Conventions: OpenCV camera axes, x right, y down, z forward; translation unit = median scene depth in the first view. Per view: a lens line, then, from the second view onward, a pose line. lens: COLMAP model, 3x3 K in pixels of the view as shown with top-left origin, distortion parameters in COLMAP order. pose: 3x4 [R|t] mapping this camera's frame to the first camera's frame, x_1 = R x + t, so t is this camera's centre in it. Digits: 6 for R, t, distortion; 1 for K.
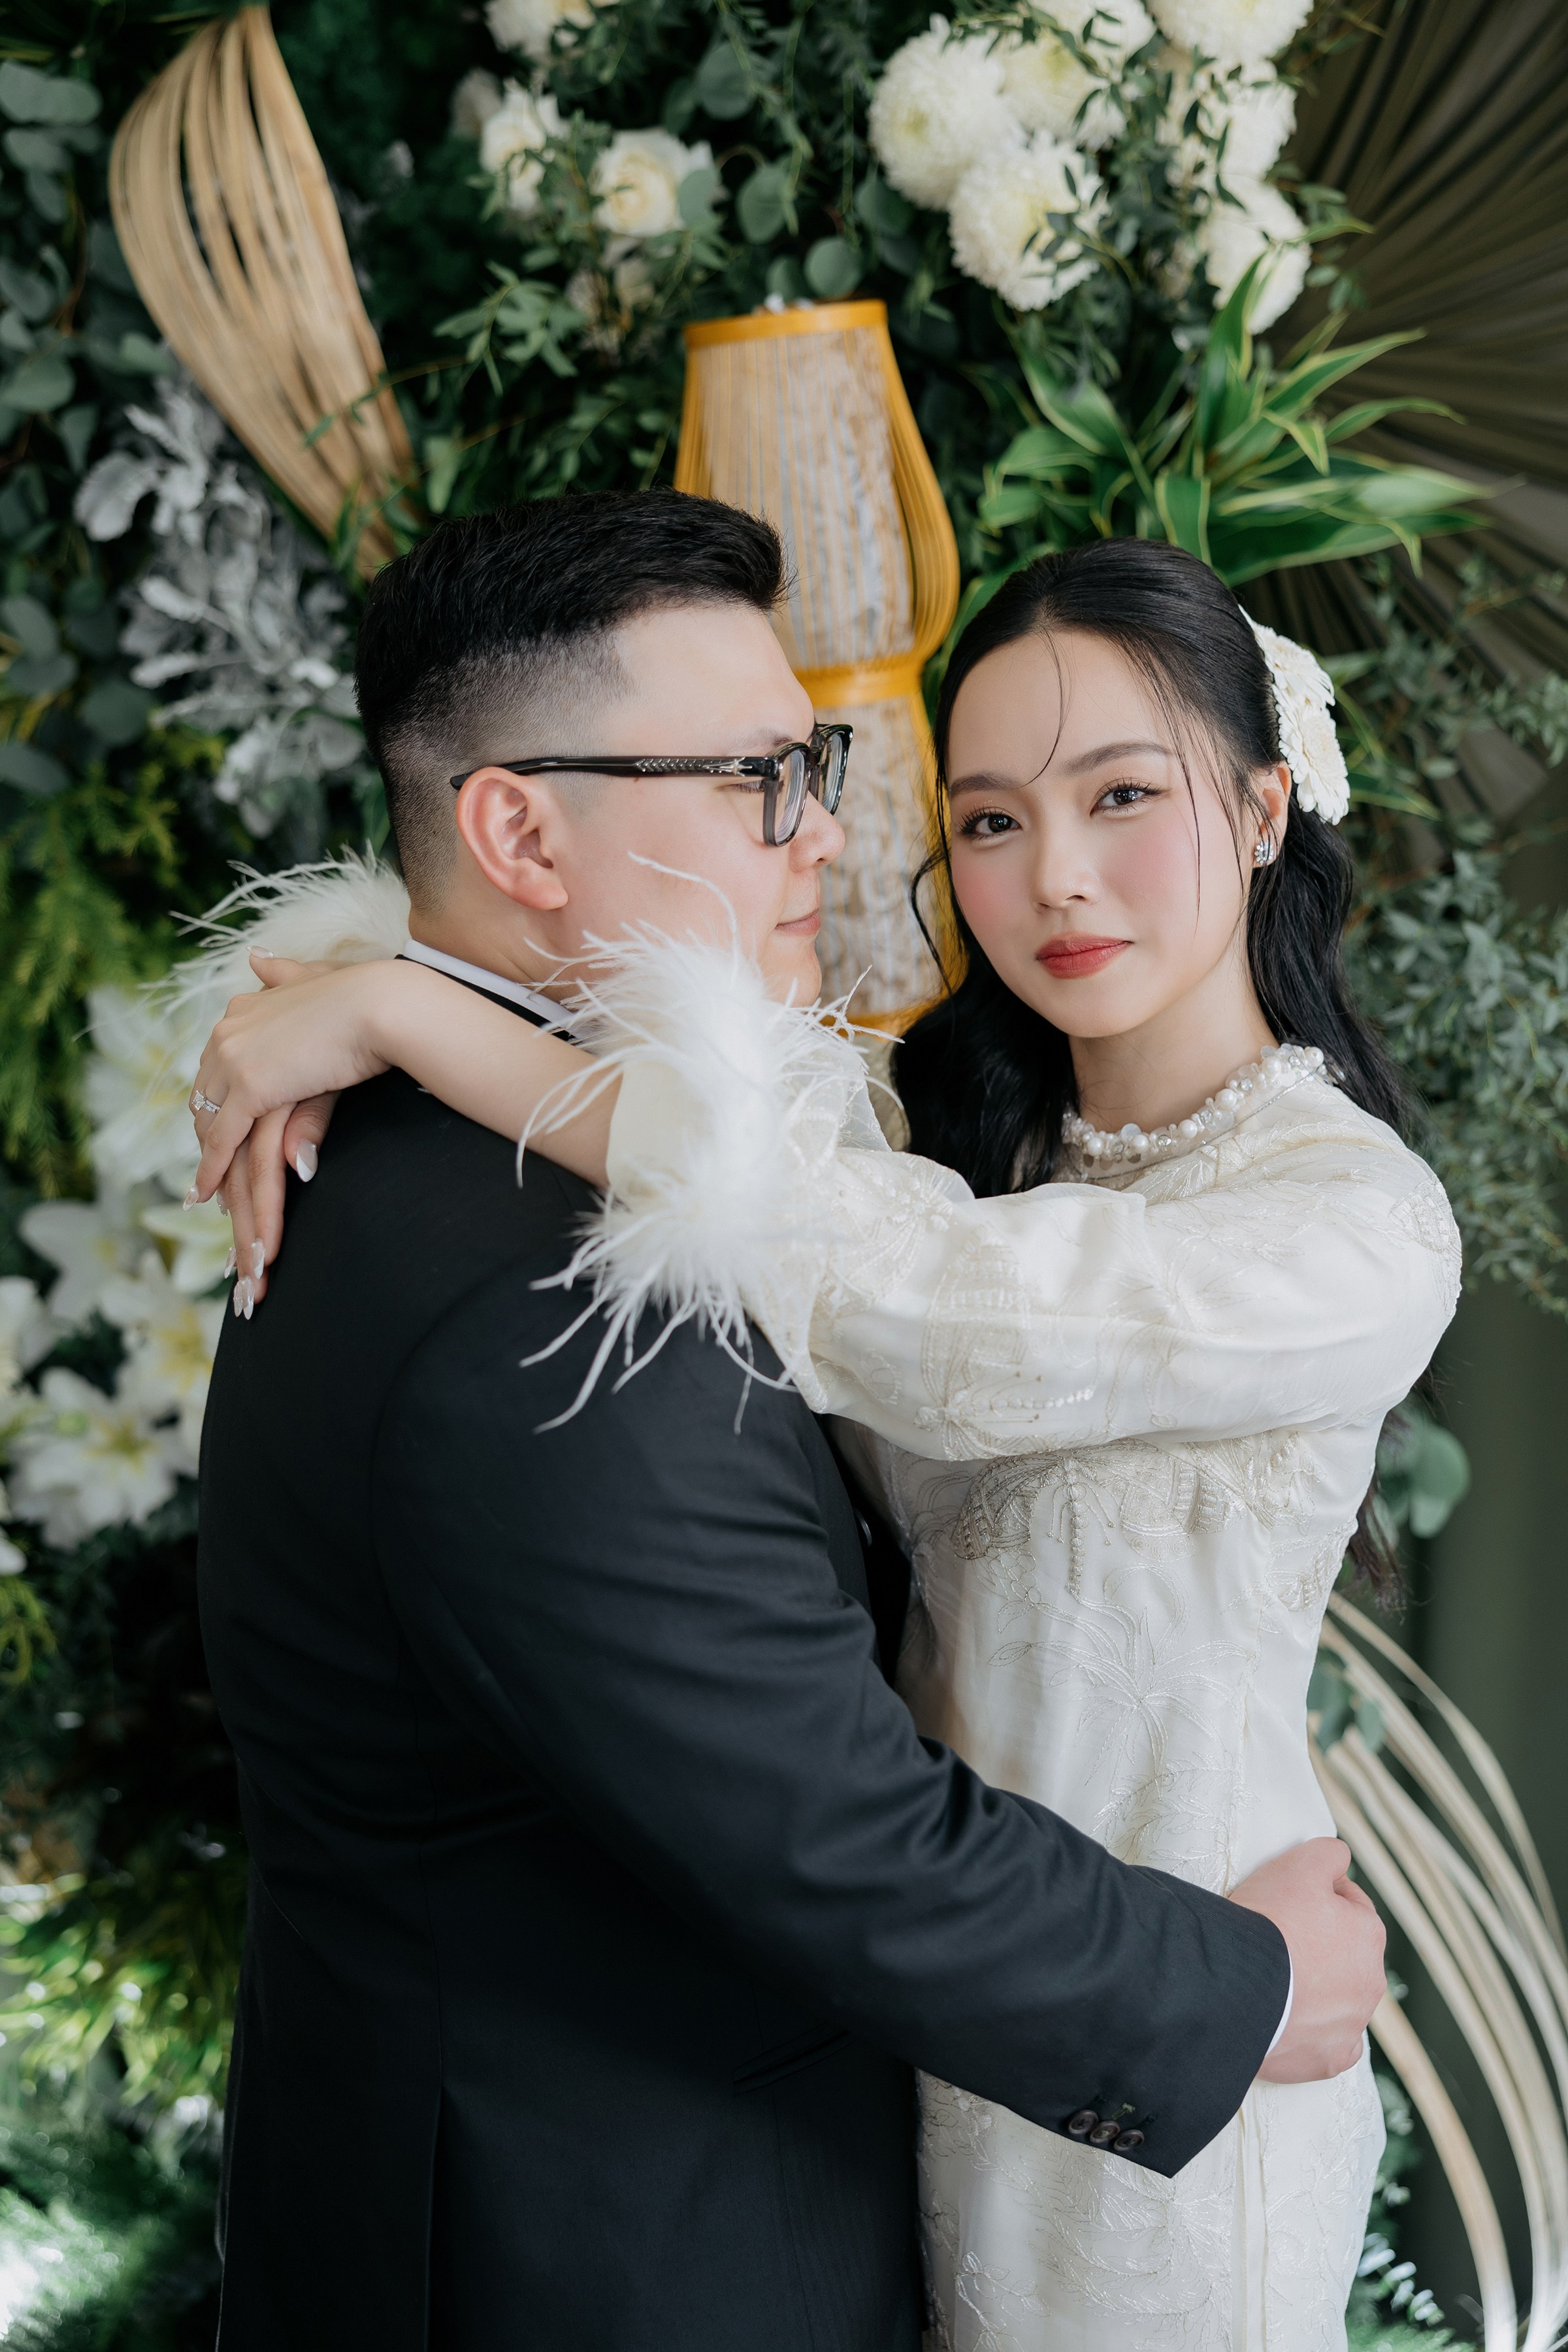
lens RADIAL K [[2561.0, 0, 781.5], [0, 2561.0, 1161.5], [0, 0, 1]] dist [0.001090, 0.000000]
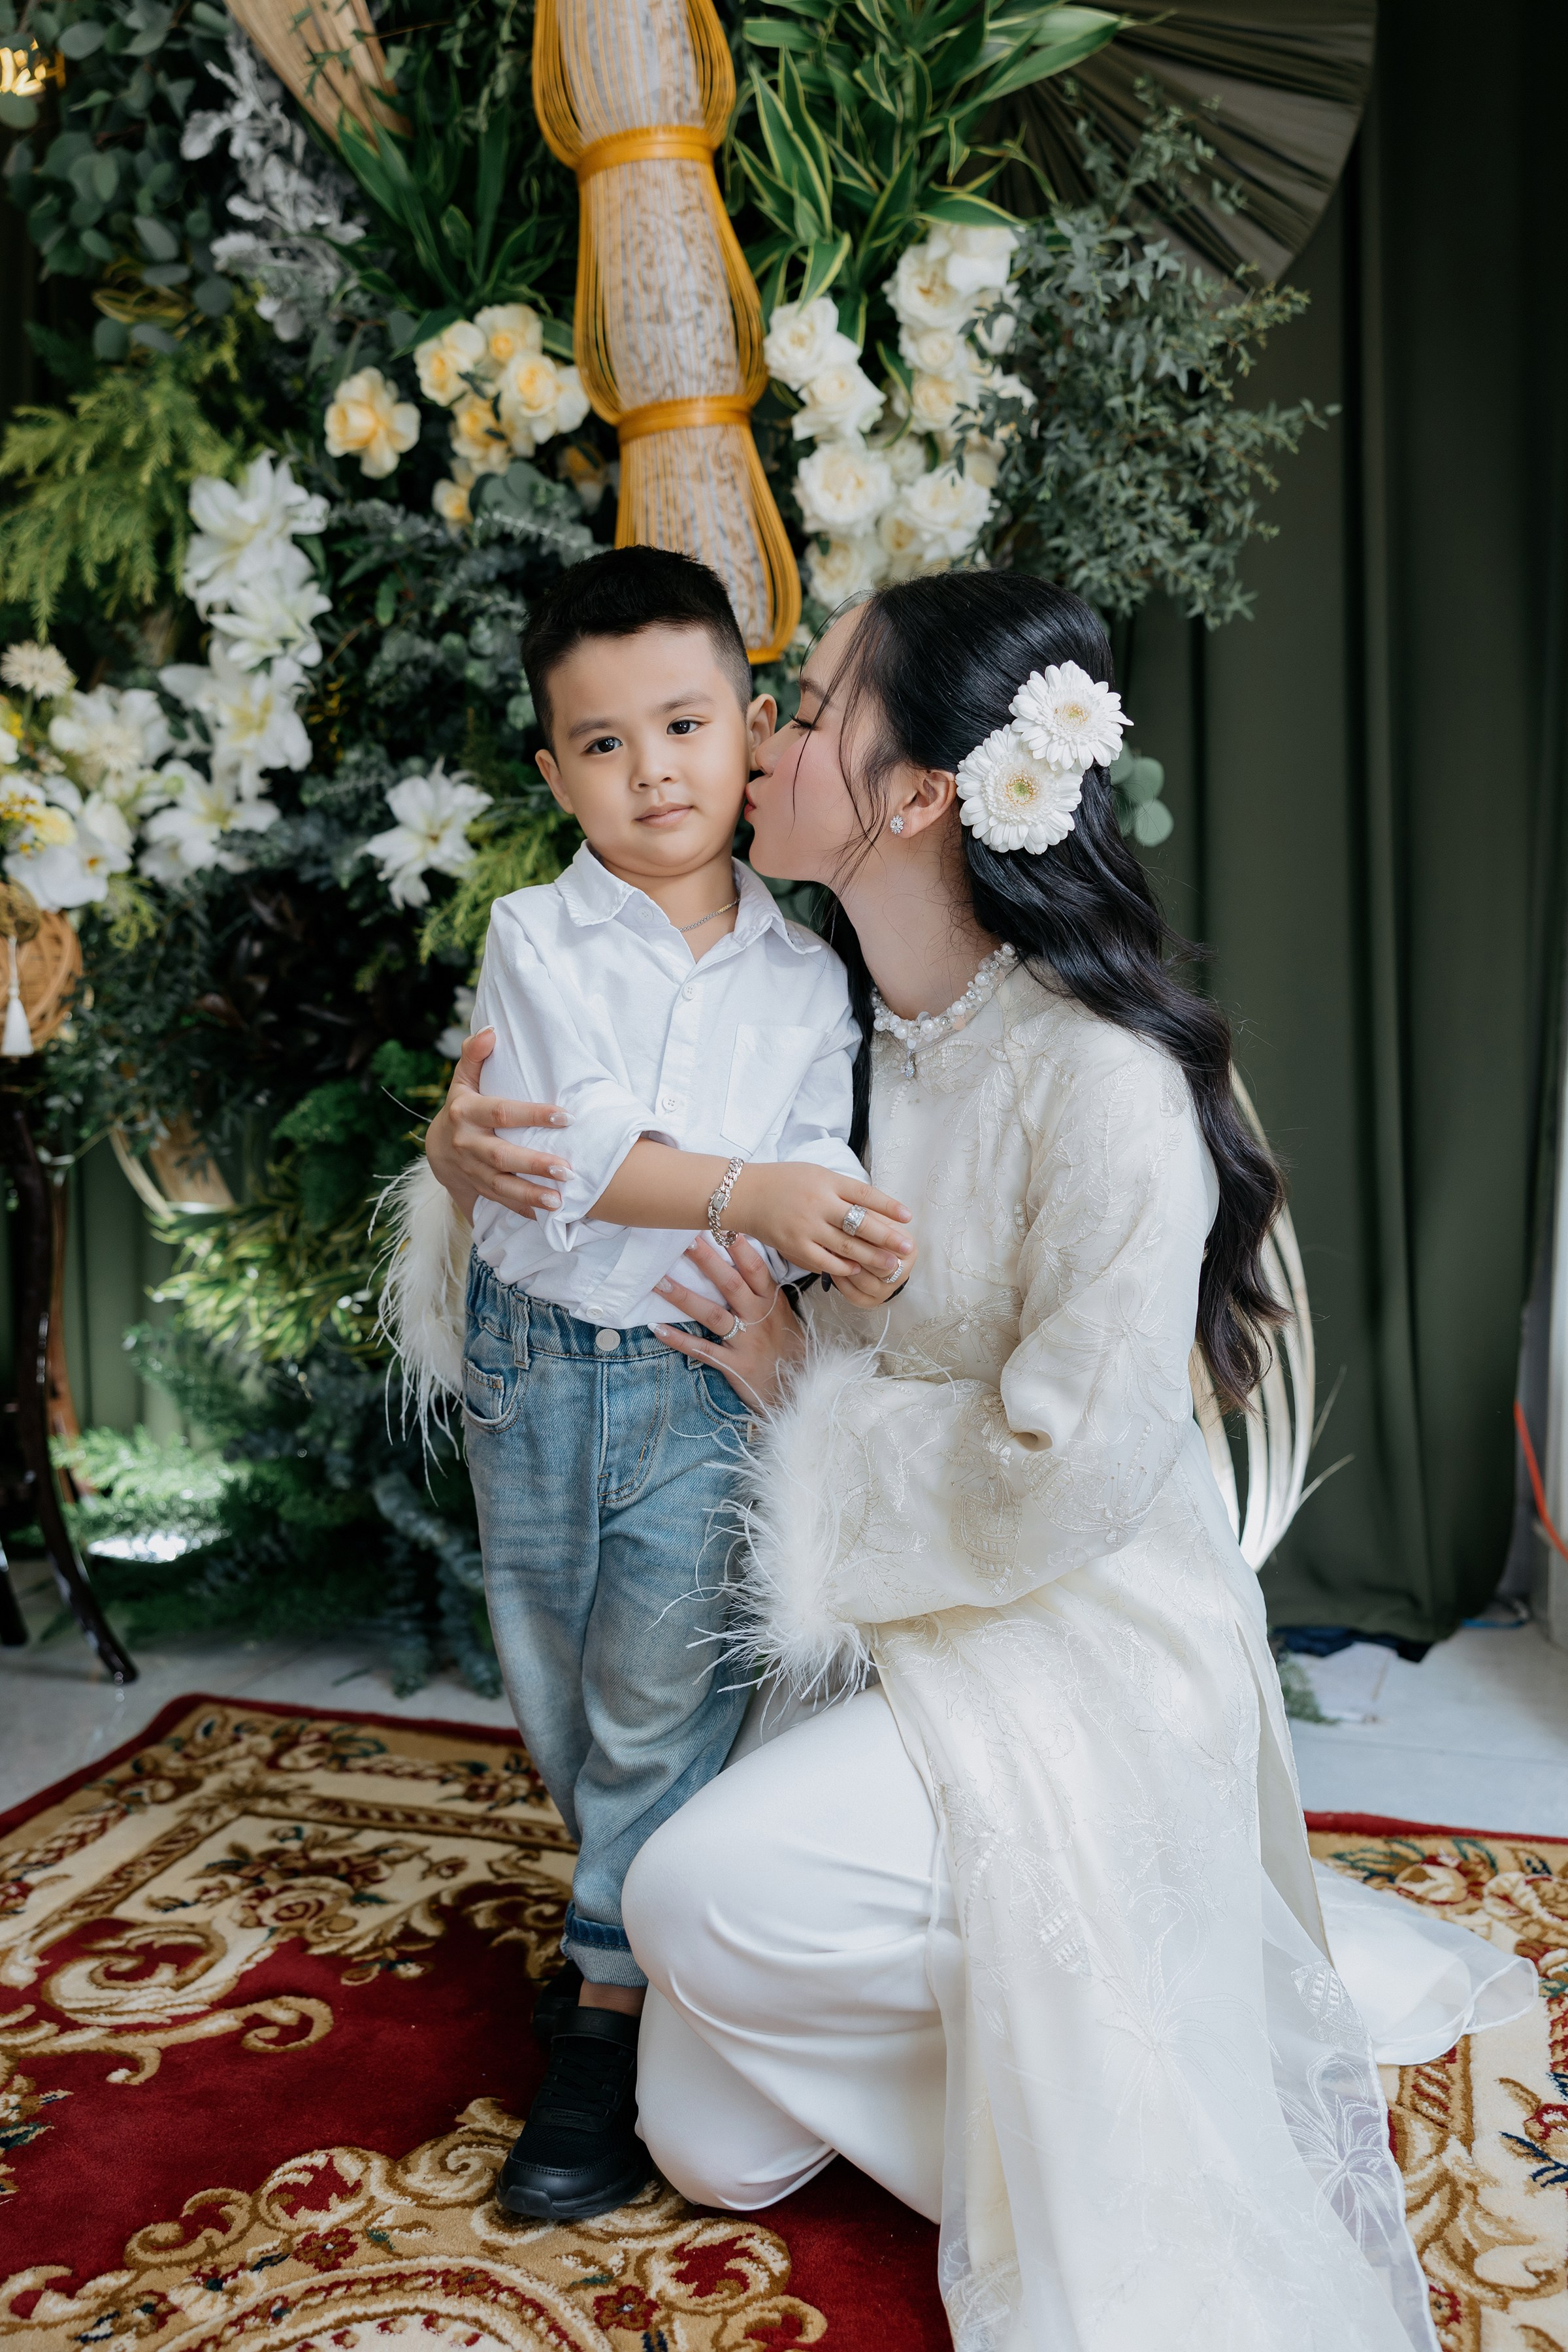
lens RADIAL K [[1969.6, 0, 768.7], [0, 1969.6, 1177.5], [0, 0, 1]] dist [0.002113, -0.010657]
pose [[0.984590, -0.005105, -0.174804, 0.257120], [-0.008285, 0.997090, -0.075782, 0.426978], [0.174682, 0.076062, 0.981683, -0.009665]]
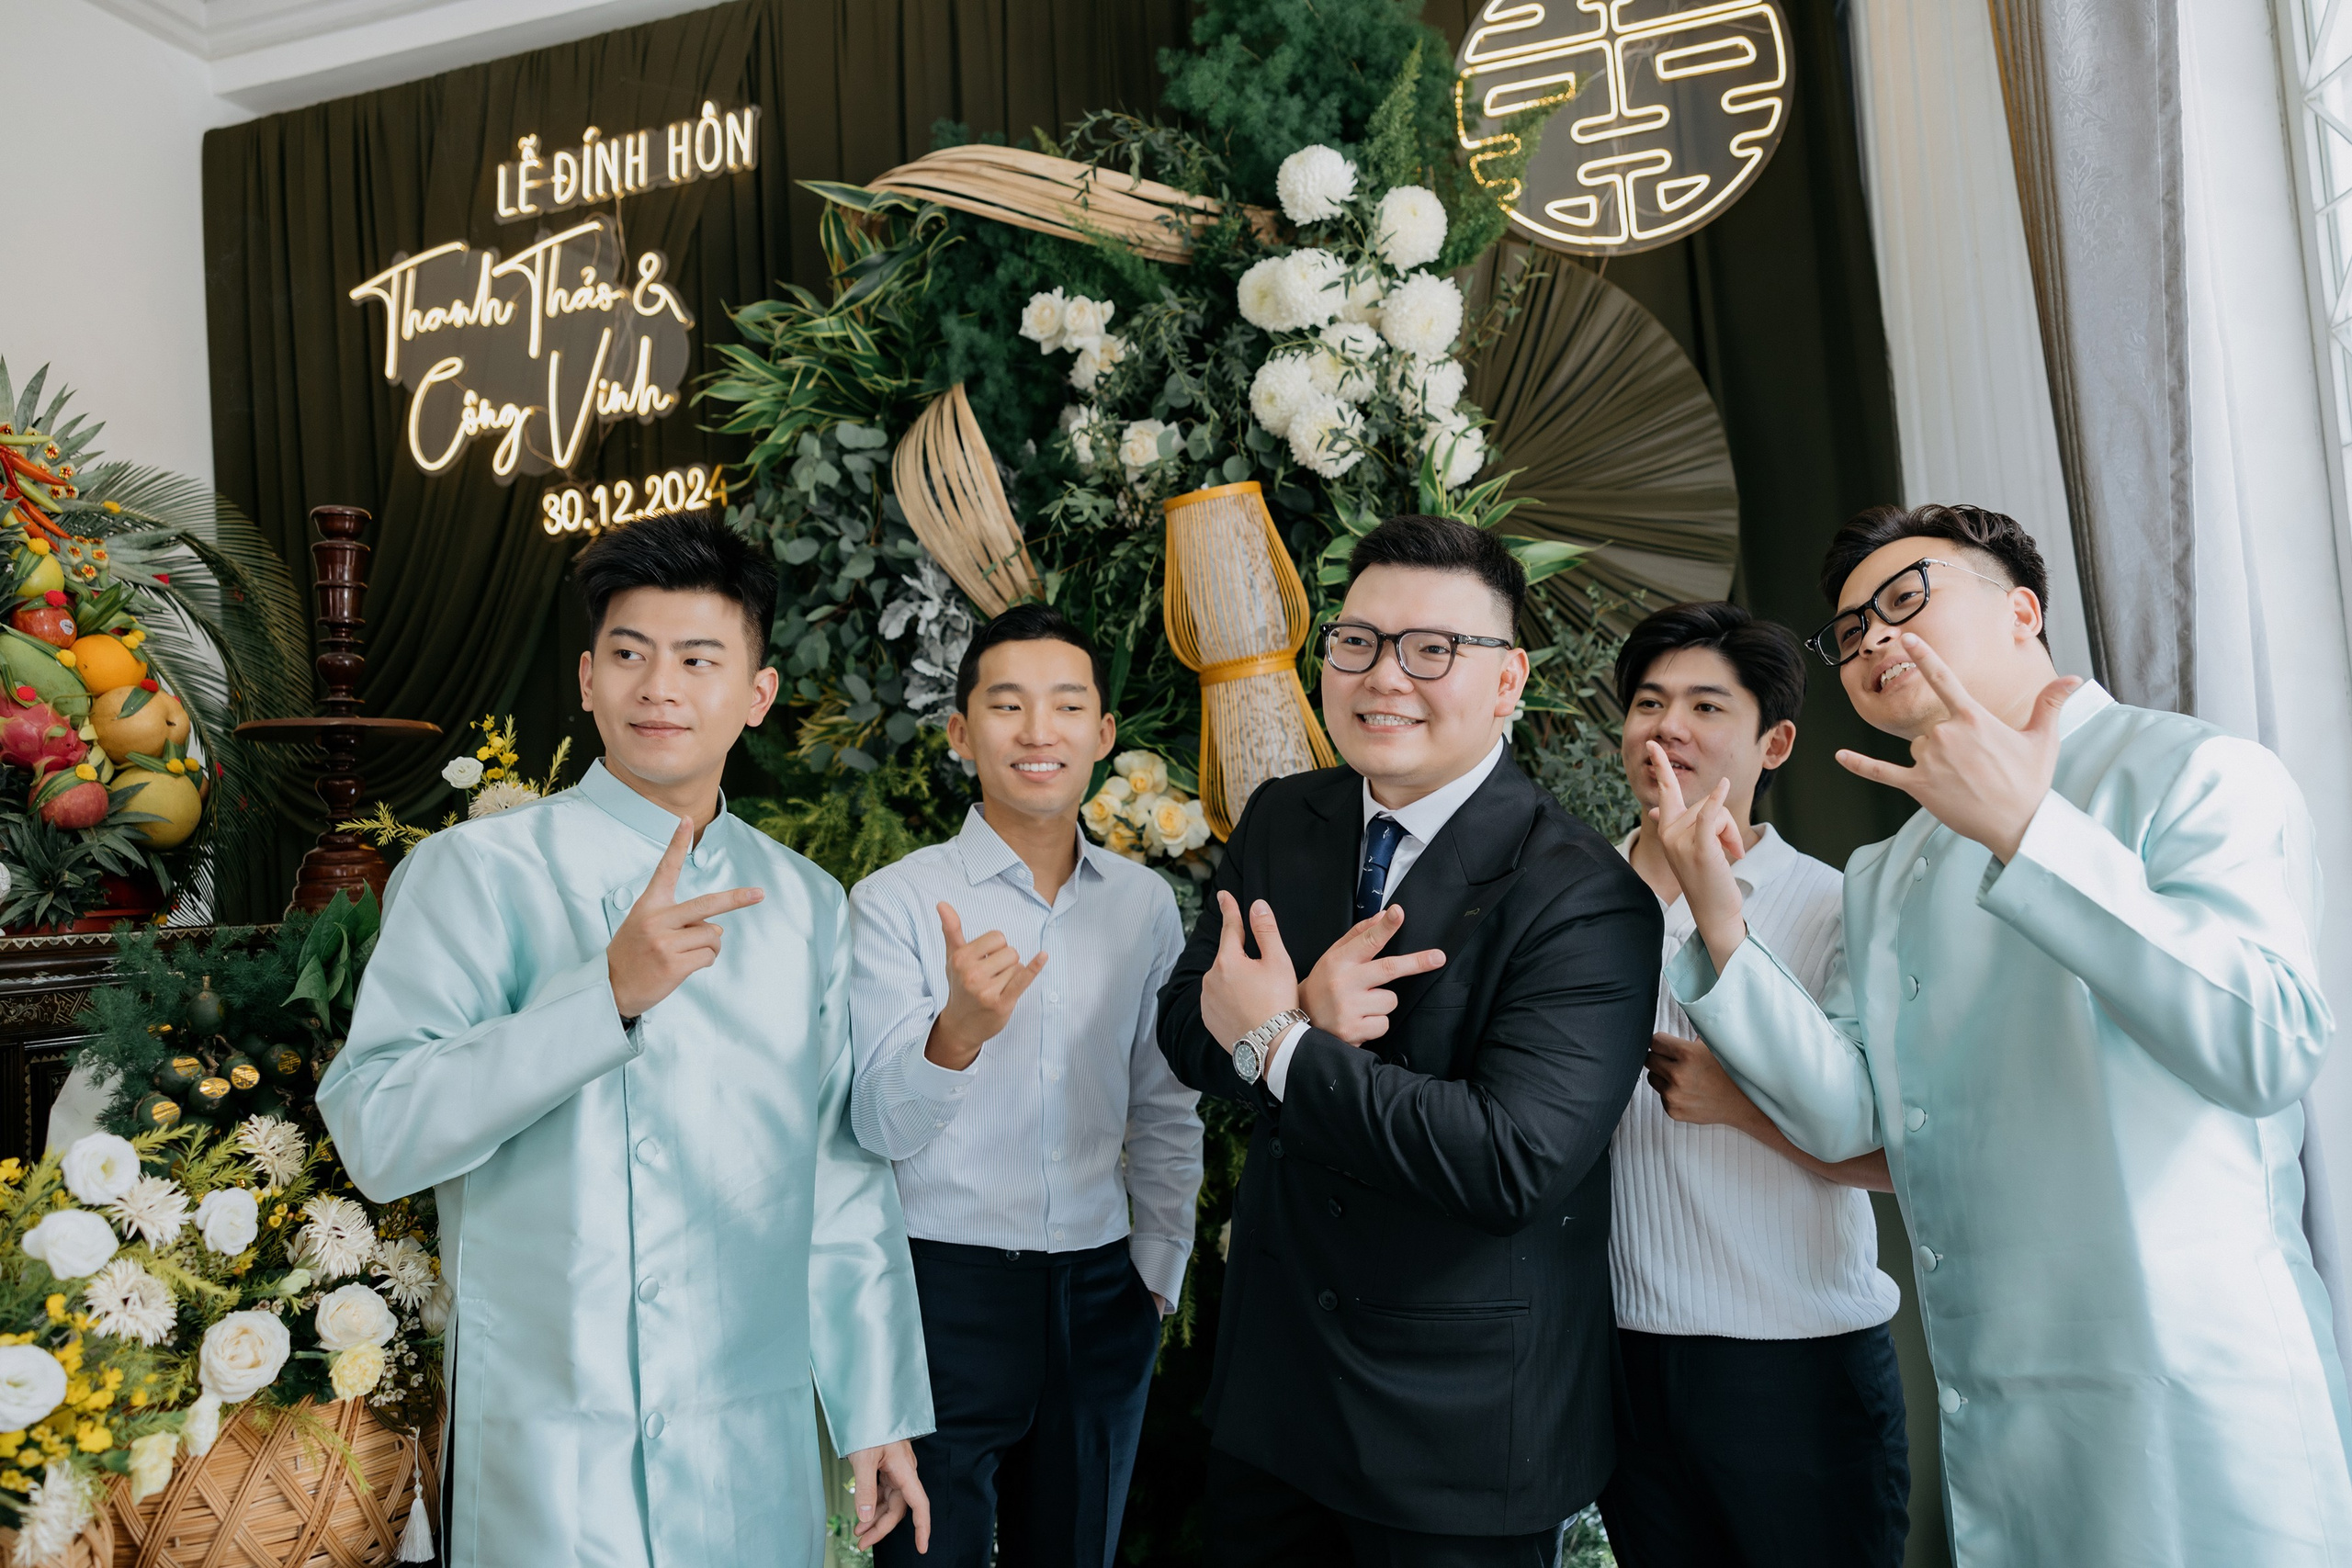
lens RADIAL K [[1812.2, 0, 1169.5], [0, 1812.2, 774.7], [0, 0, 1]] dist [0.006183, -0.001686]
pose [[0.988424, -0.081597, -0.127904, 0.122335], [0.050100, 0.971309, -0.232485, 0.200144], [0.143204, 0.223386, 0.964153, -0.311023]]
